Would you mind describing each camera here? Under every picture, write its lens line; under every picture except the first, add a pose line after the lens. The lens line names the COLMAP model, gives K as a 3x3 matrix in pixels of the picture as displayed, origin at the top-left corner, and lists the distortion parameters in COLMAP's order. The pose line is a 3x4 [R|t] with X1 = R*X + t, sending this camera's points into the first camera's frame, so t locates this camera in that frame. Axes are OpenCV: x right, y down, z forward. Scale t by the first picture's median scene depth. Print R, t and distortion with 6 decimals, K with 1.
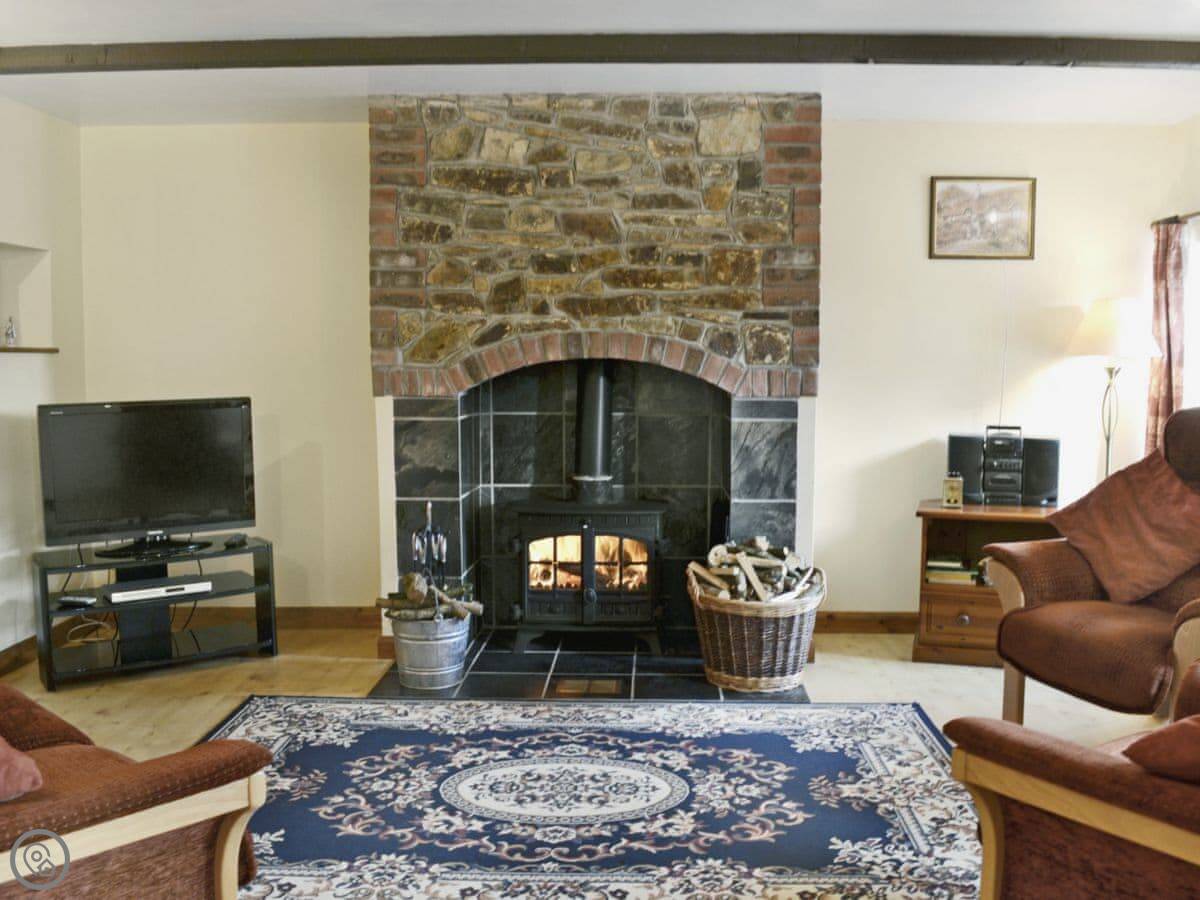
lens RADIAL K [[1080.7, 0, 600.0], [0, 1080.7, 450.0], [0, 0, 1]] dist [-0.083452, 0.016316]
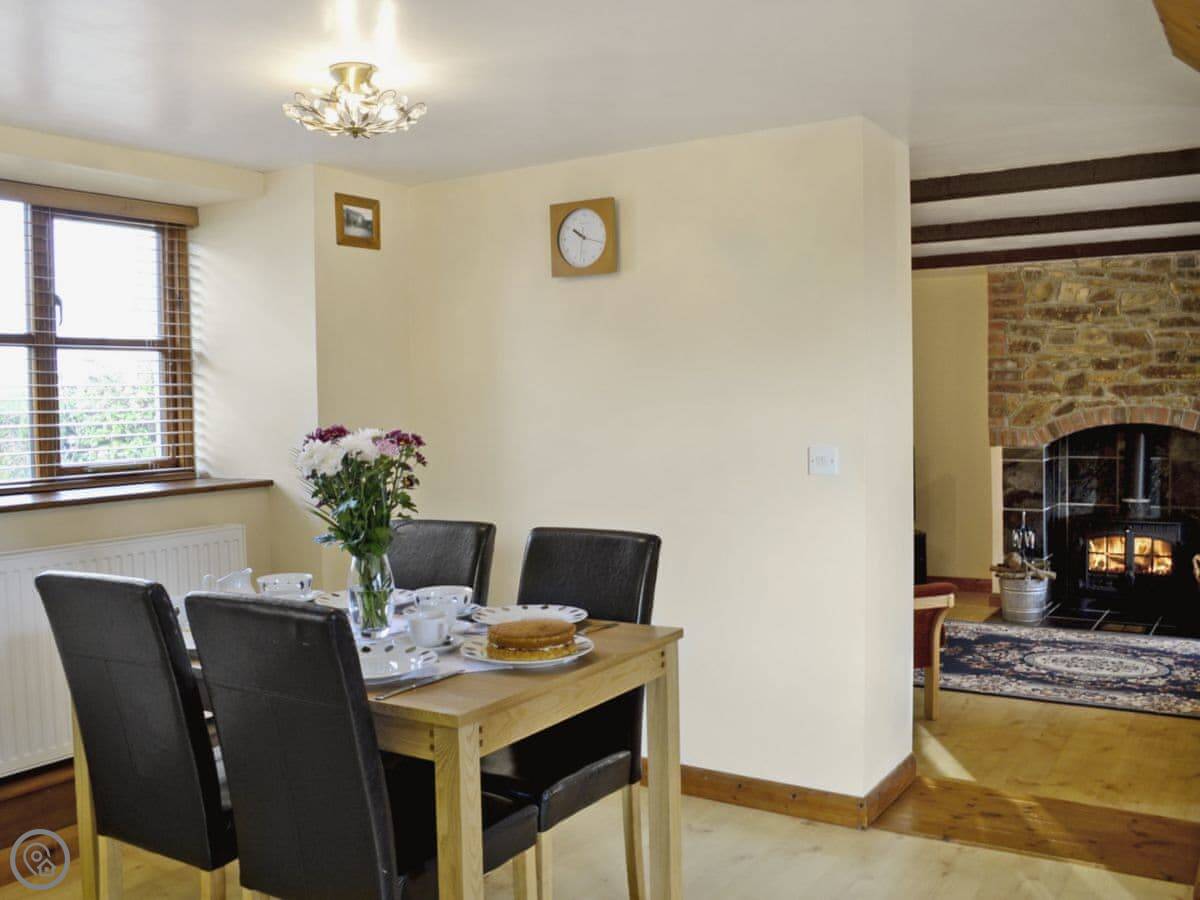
lens RADIAL K [[1080.7, 0, 600.0], [0, 1080.7, 450.0], [0, 0, 1]] dist [-0.083452, 0.016316]
pose [[0.856496, 0.007039, -0.516106, 0.125980], [-0.023766, 0.999384, -0.025810, 0.012252], [0.515607, 0.034372, 0.856136, -0.724612]]
